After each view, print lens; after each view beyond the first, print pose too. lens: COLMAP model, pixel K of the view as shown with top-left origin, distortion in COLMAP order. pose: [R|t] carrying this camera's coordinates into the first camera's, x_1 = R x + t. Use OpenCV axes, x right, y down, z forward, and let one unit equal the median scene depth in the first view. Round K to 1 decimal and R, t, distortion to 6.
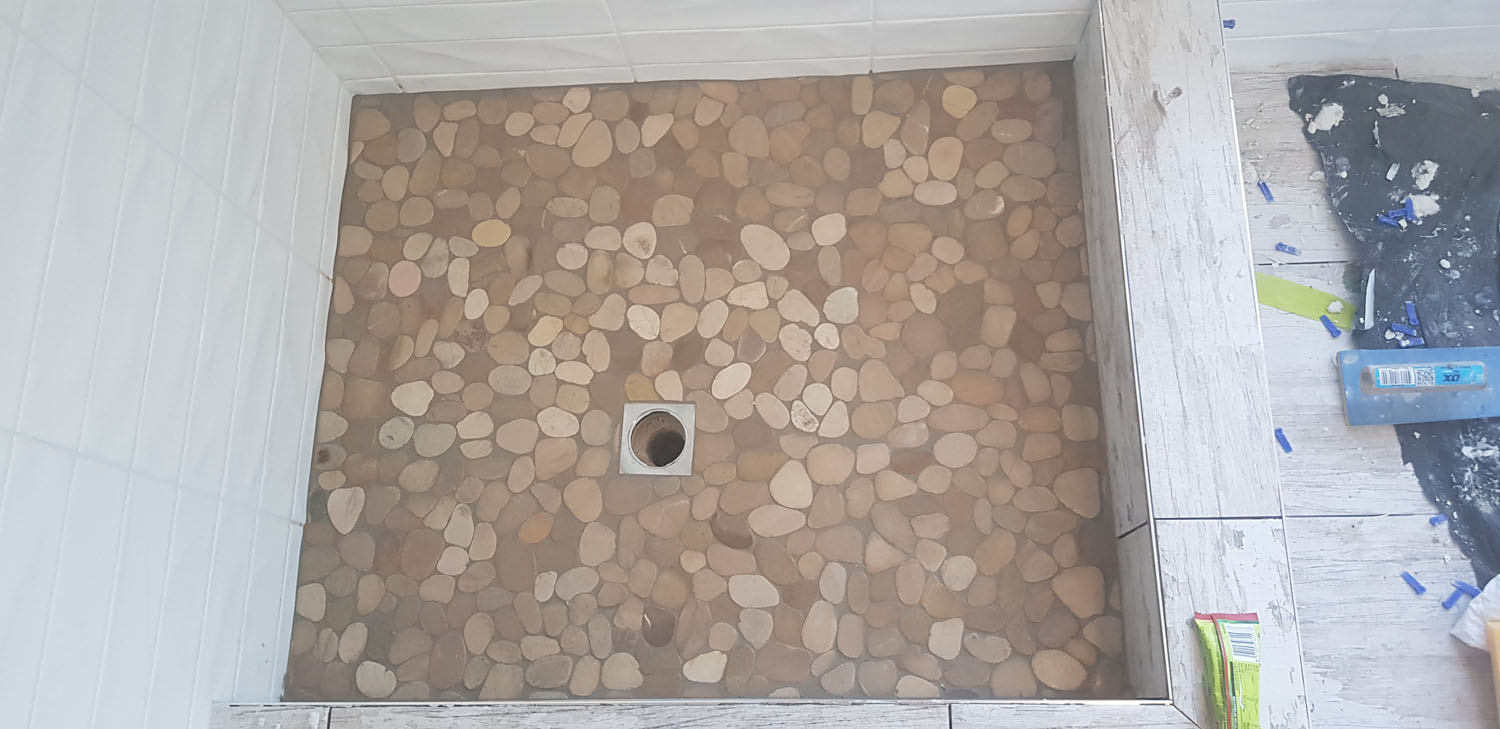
lens RADIAL K [[1188.8, 0, 750.0], [0, 1188.8, 364.5], [0, 0, 1]] dist [0.070860, -0.000647]
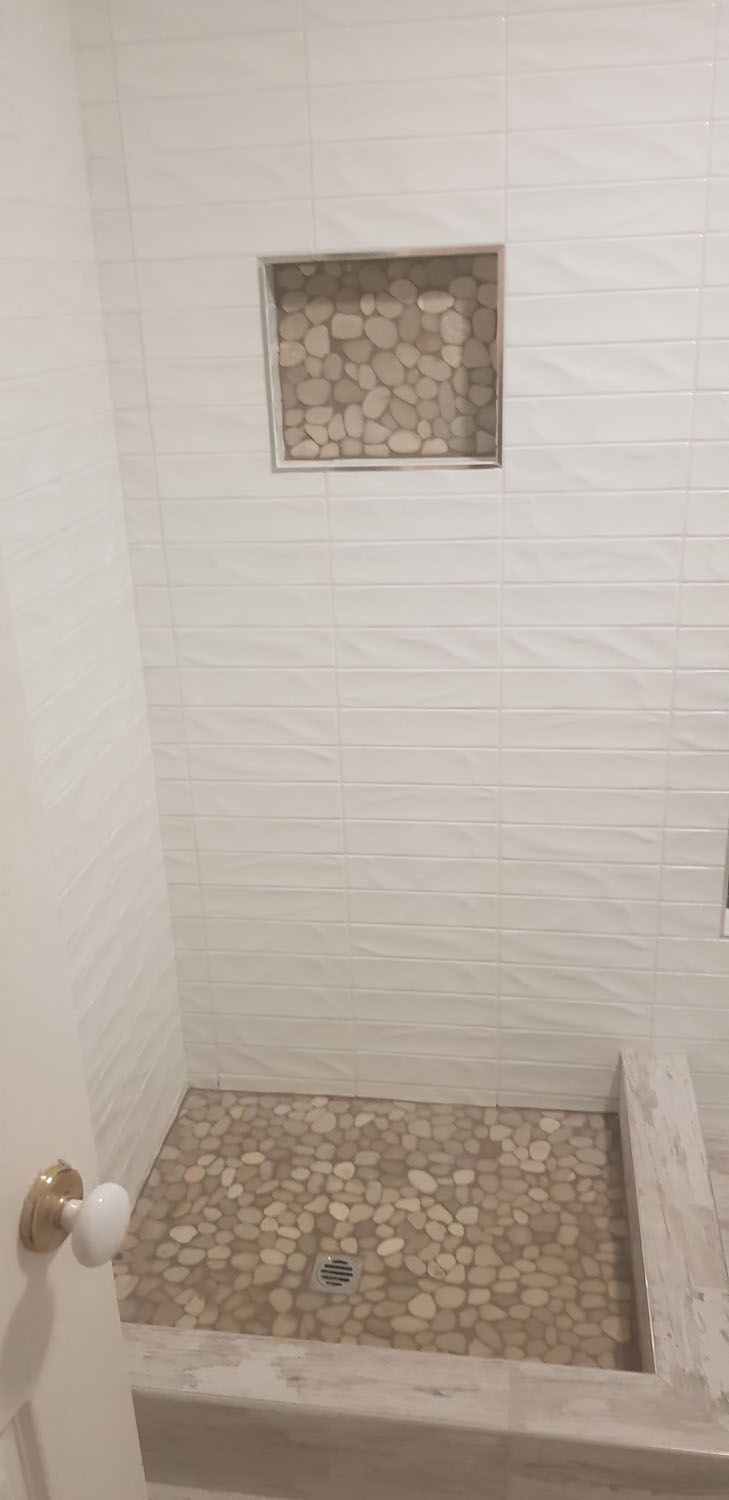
lens RADIAL K [[1155.5, 0, 364.5], [0, 1155.5, 750.0], [0, 0, 1]] dist [-0.035594, 0.000008]
pose [[0.989033, 0.082346, -0.122605, 0.077547], [-0.147266, 0.612796, -0.776398, 0.752047], [0.011198, 0.785939, 0.618202, -0.393338]]
